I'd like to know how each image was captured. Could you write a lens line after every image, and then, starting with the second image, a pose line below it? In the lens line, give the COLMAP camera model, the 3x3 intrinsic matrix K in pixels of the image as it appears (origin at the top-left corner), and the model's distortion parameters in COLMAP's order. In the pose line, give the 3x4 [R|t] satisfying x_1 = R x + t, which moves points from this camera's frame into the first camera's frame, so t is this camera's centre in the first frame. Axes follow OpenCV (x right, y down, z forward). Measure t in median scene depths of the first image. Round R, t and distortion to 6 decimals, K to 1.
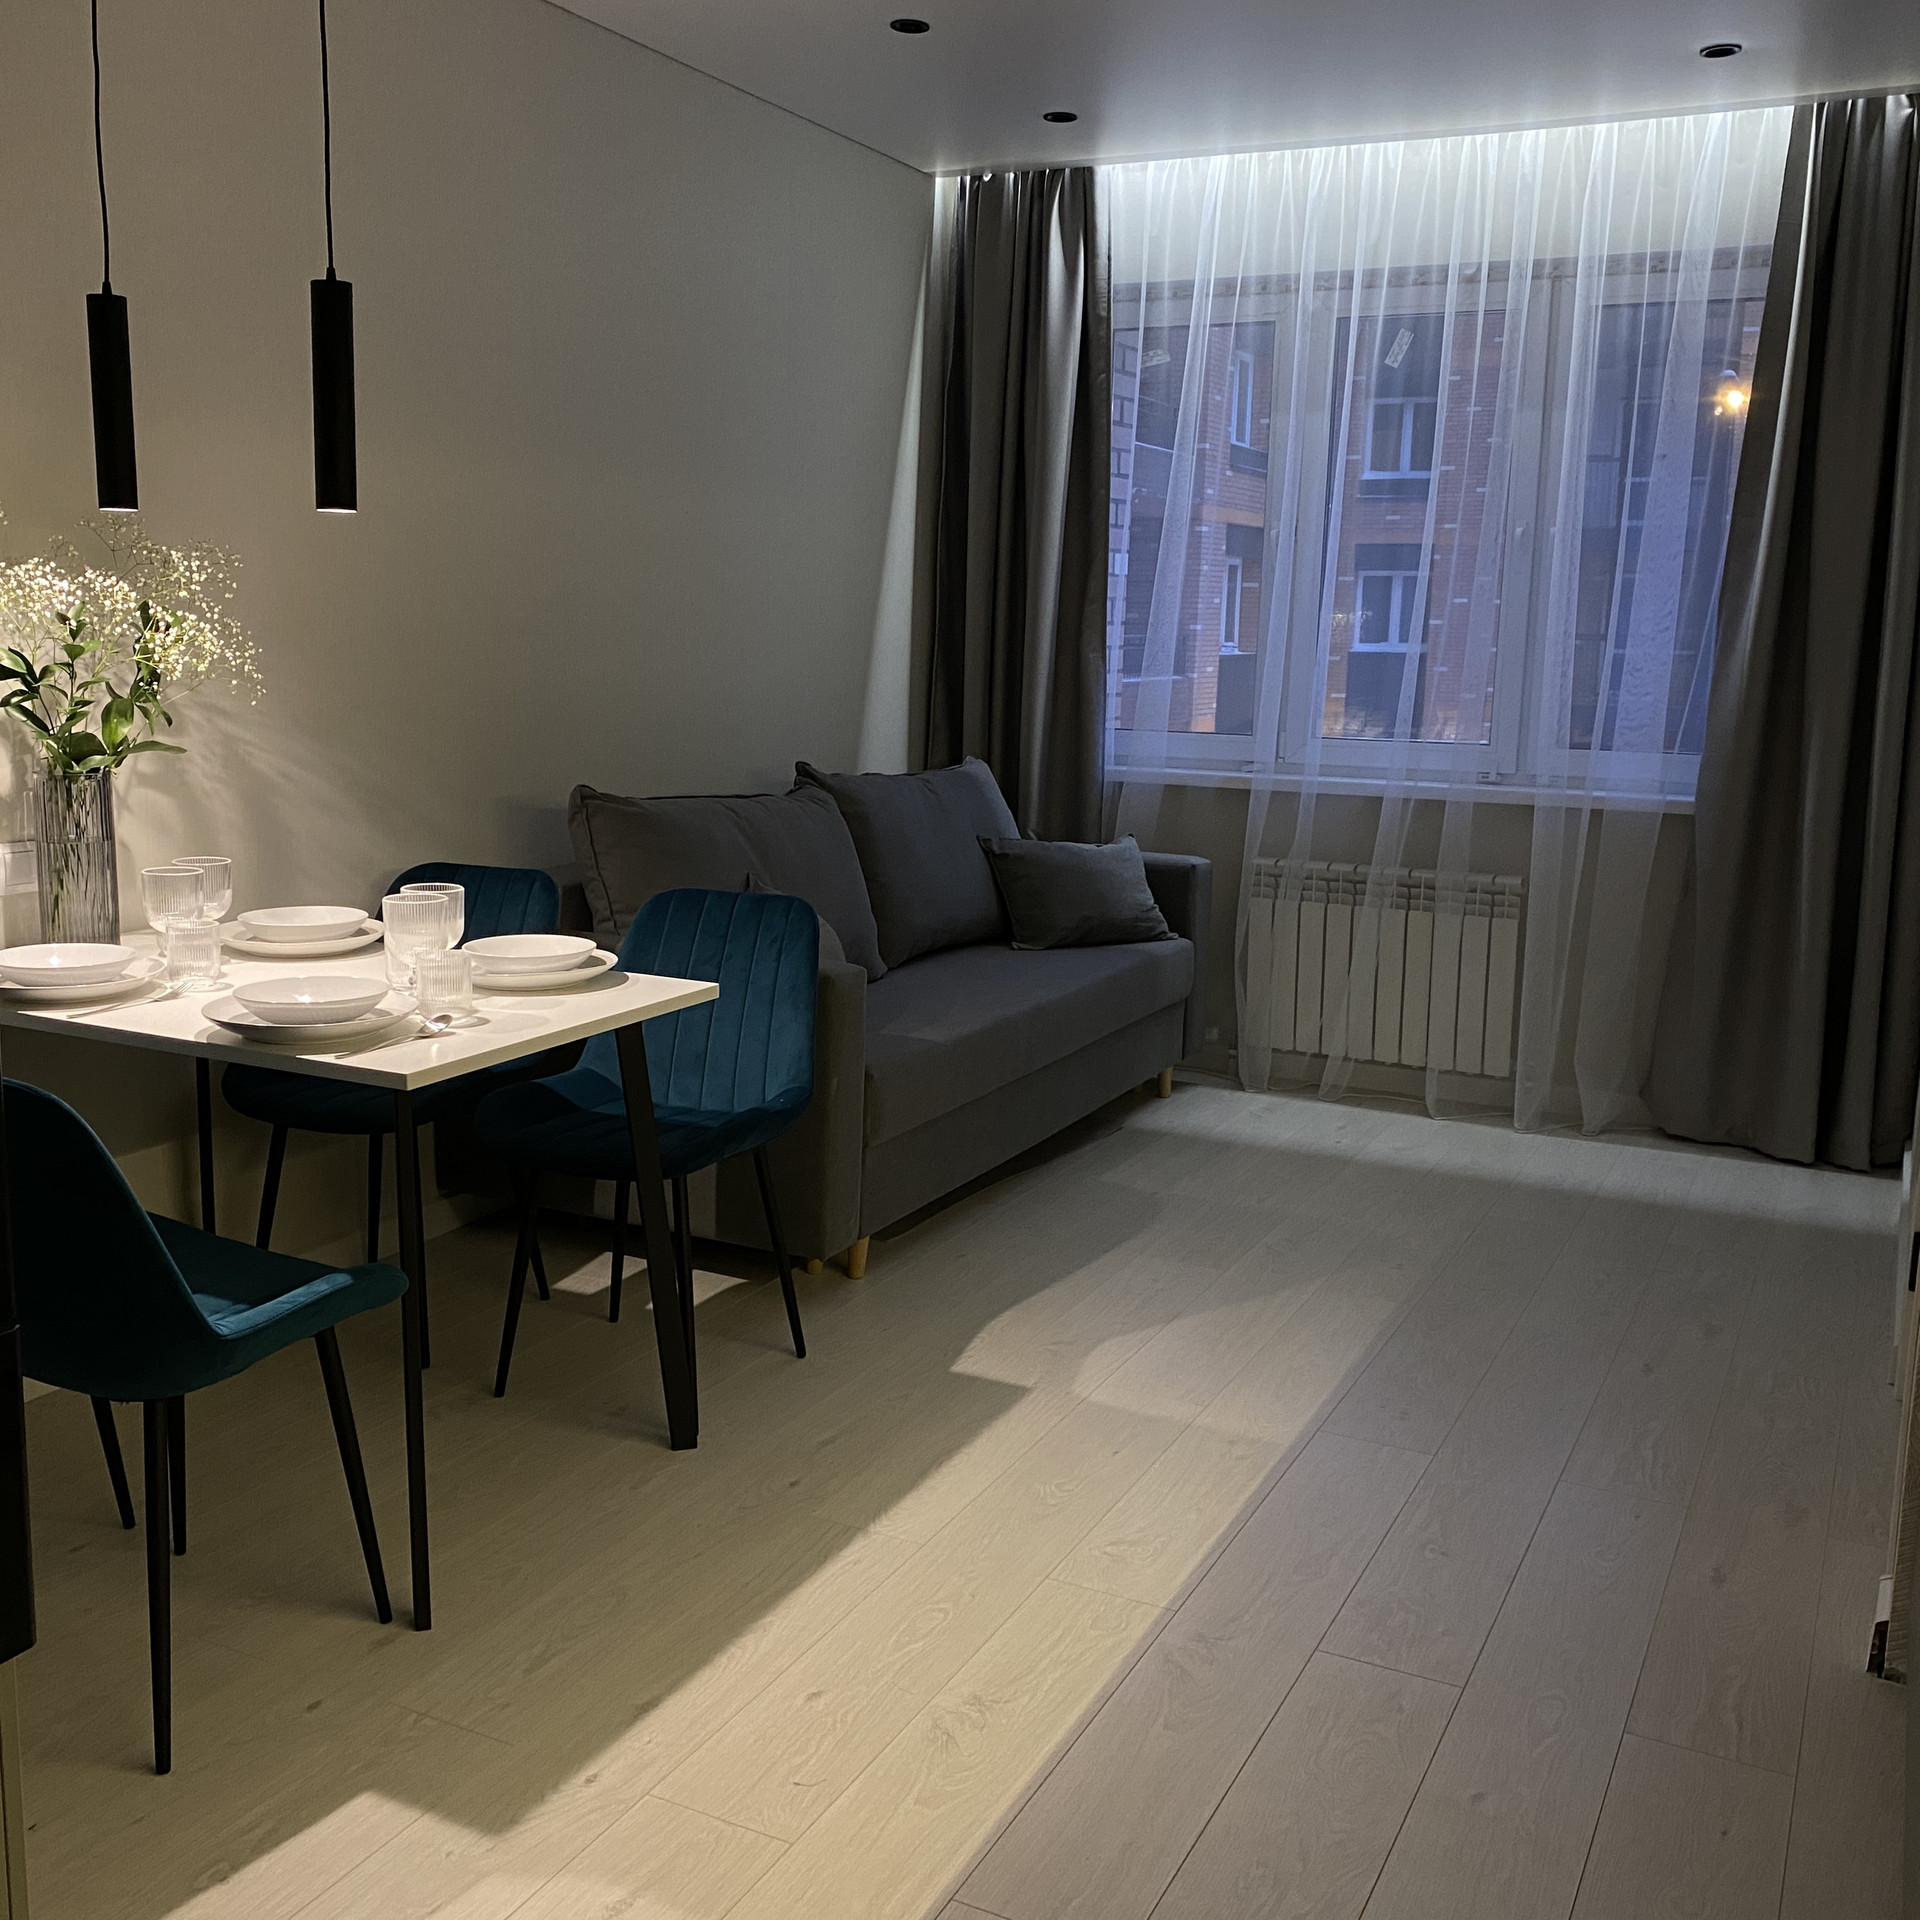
lens RADIAL K [[1951.9, 0, 937.7], [0, 1951.9, 958.6], [0, 0, 1]] dist [0.030228, -0.051679]
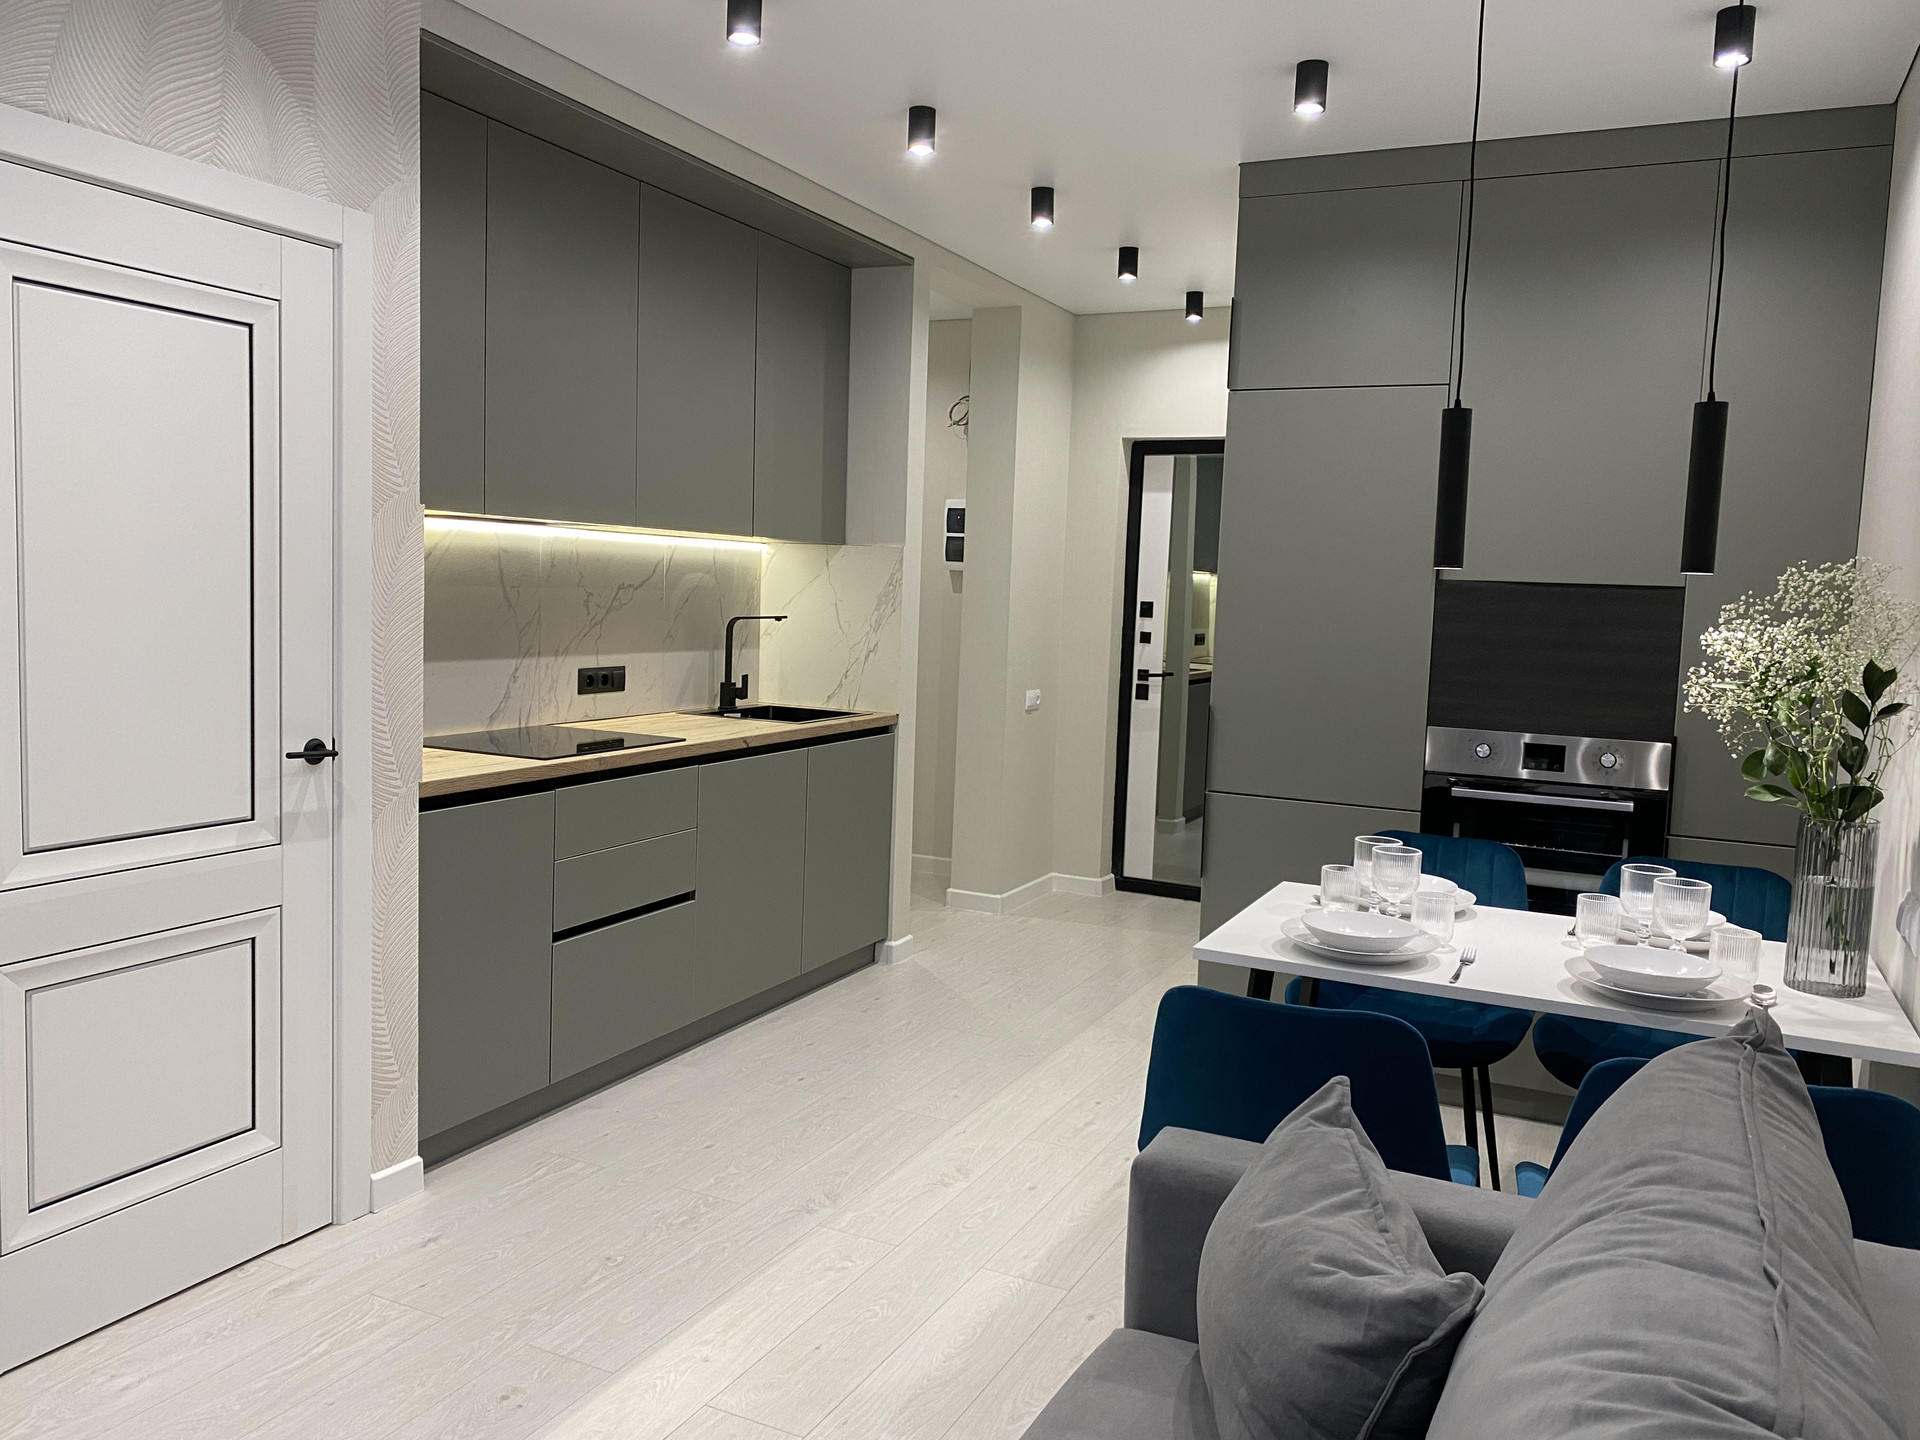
lens RADIAL K [[1458.9, 0, 947.4], [0, 1458.9, 715.3], [0, 0, 1]] dist [0.056391, -0.097438]
pose [[-0.998221, -0.057059, -0.017298, 0.034361], [-0.059598, 0.963341, 0.261575, -0.210833], [0.001738, 0.262141, -0.965028, 1.129587]]
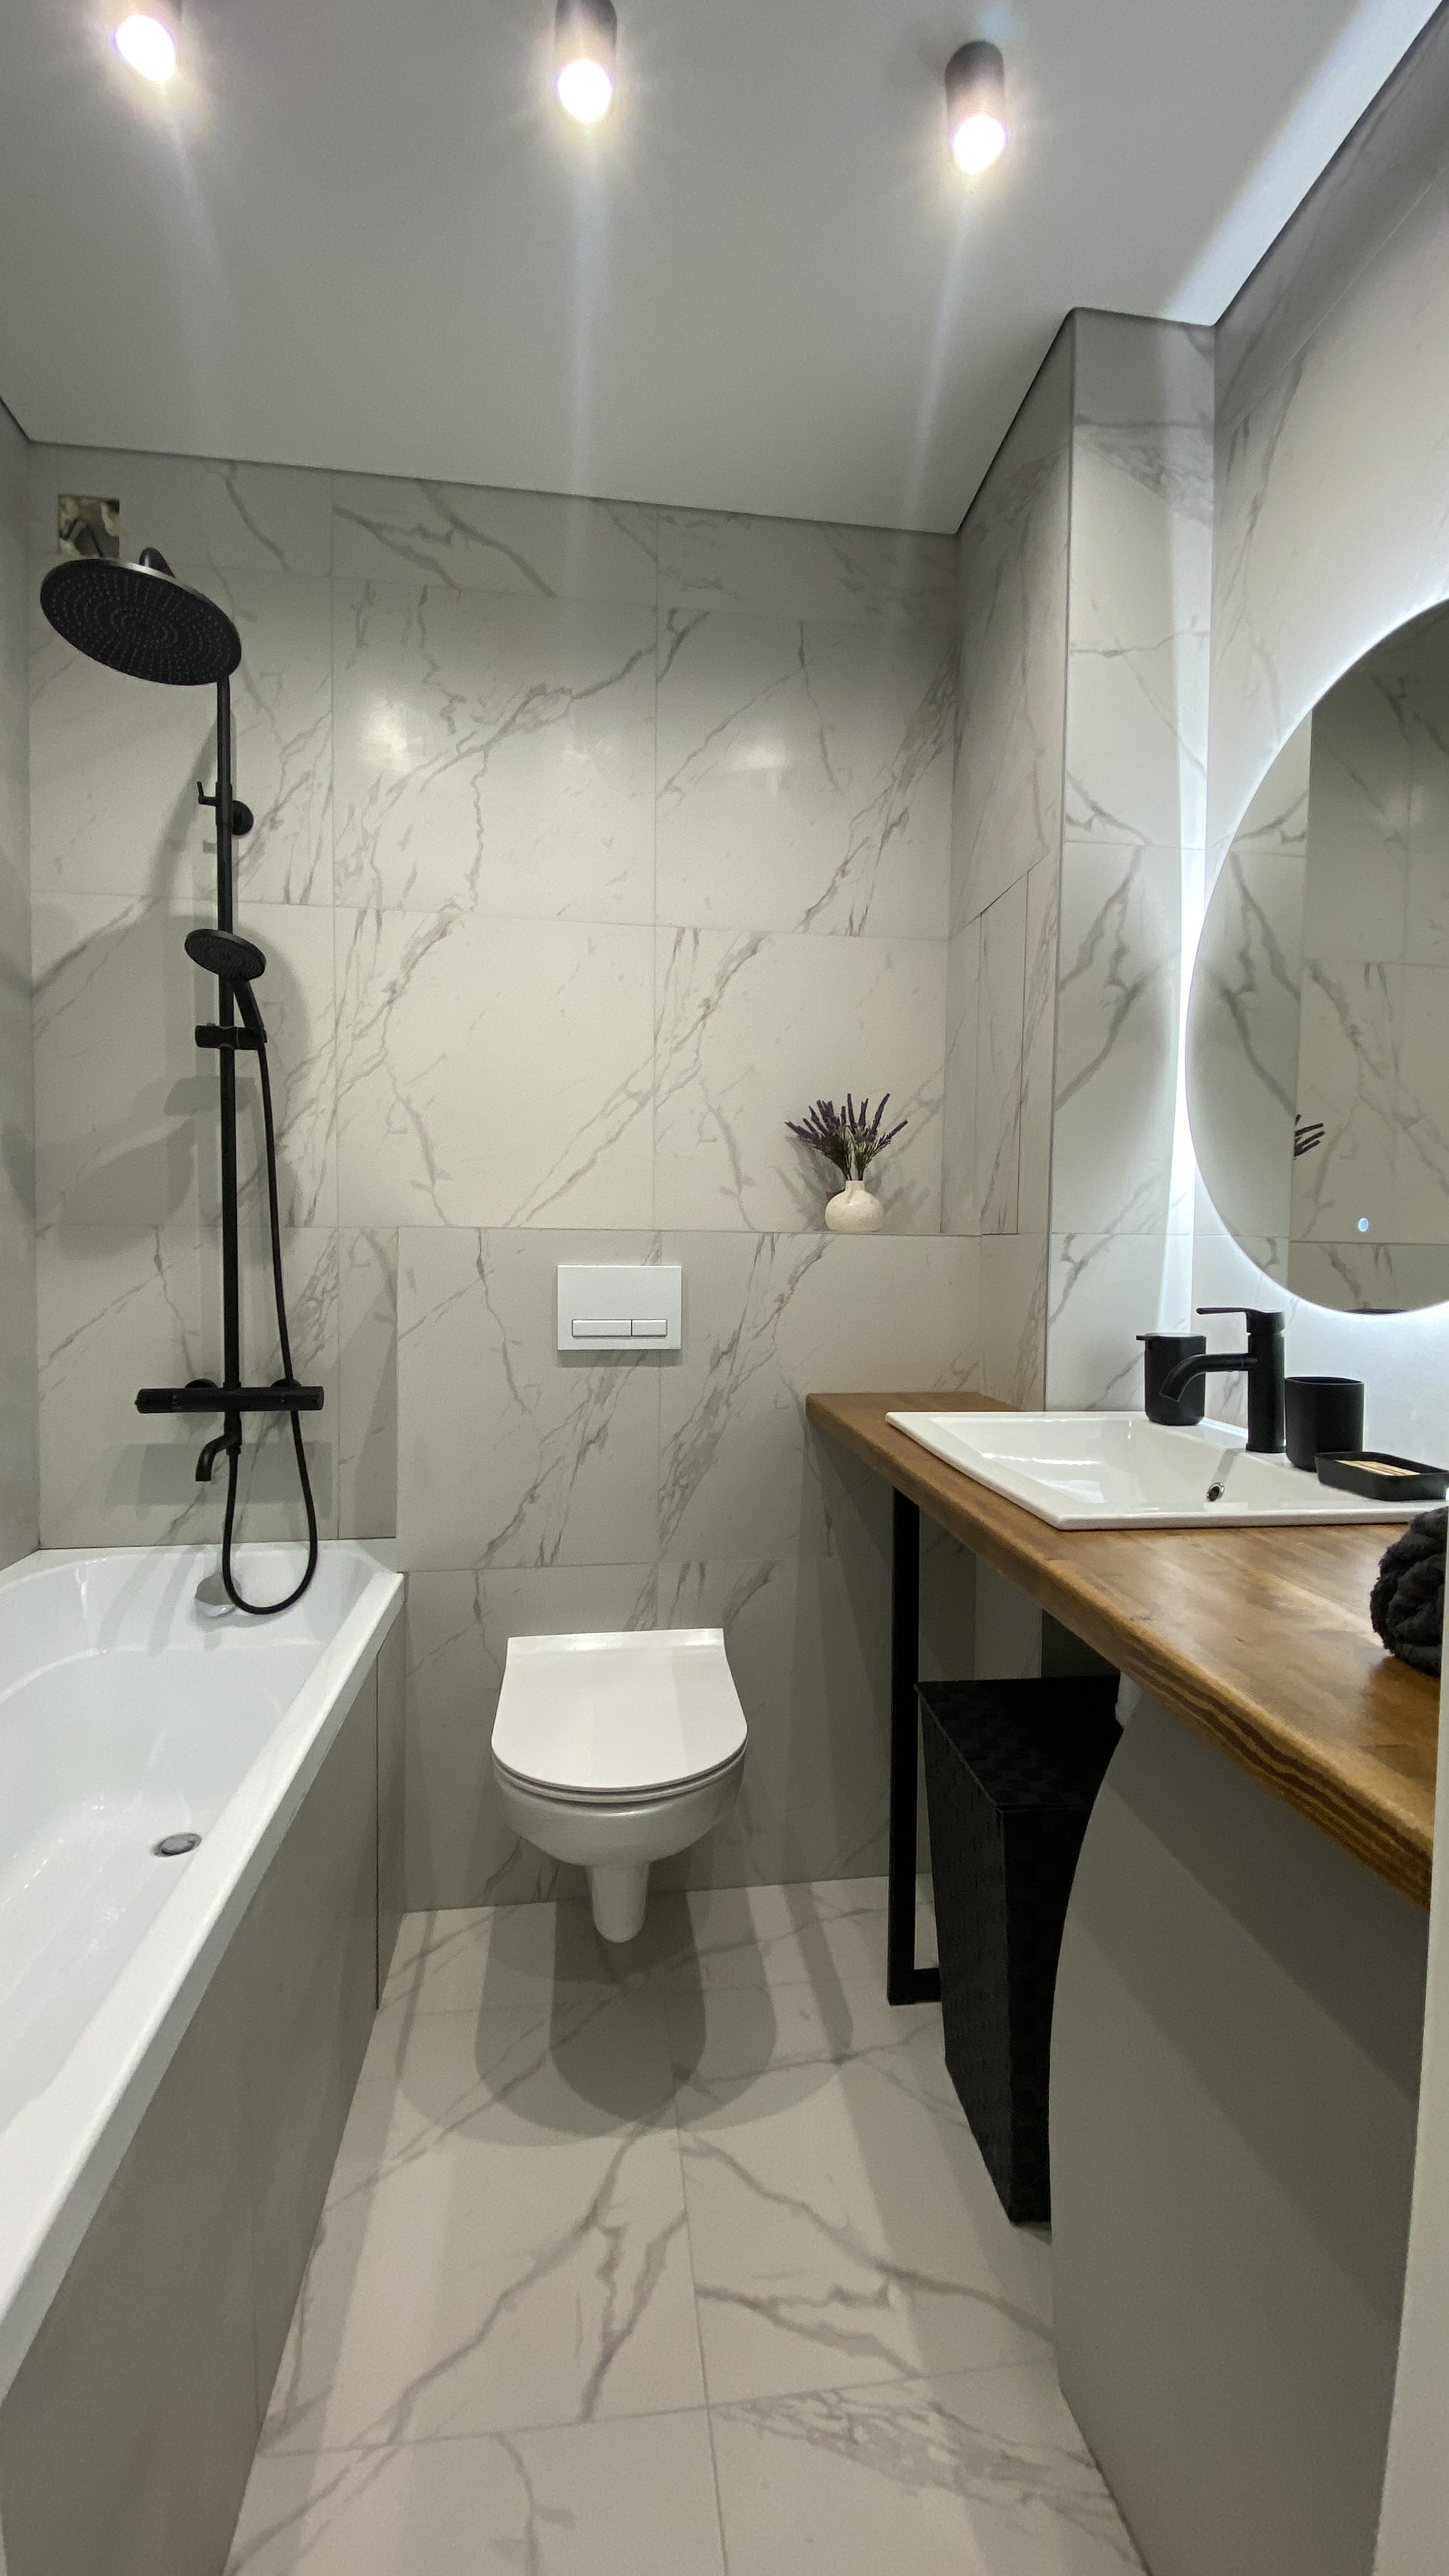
lens RADIAL K [[1032.9, 0, 724.4], [0, 1032.9, 1295.8], [0, 0, 1]] dist [0.020944, -0.027176]
pose [[-0.558418, -0.070809, 0.826532, -0.156542], [0.121604, 0.978600, 0.165994, 0.149926], [-0.820598, 0.193204, -0.537858, 0.368954]]
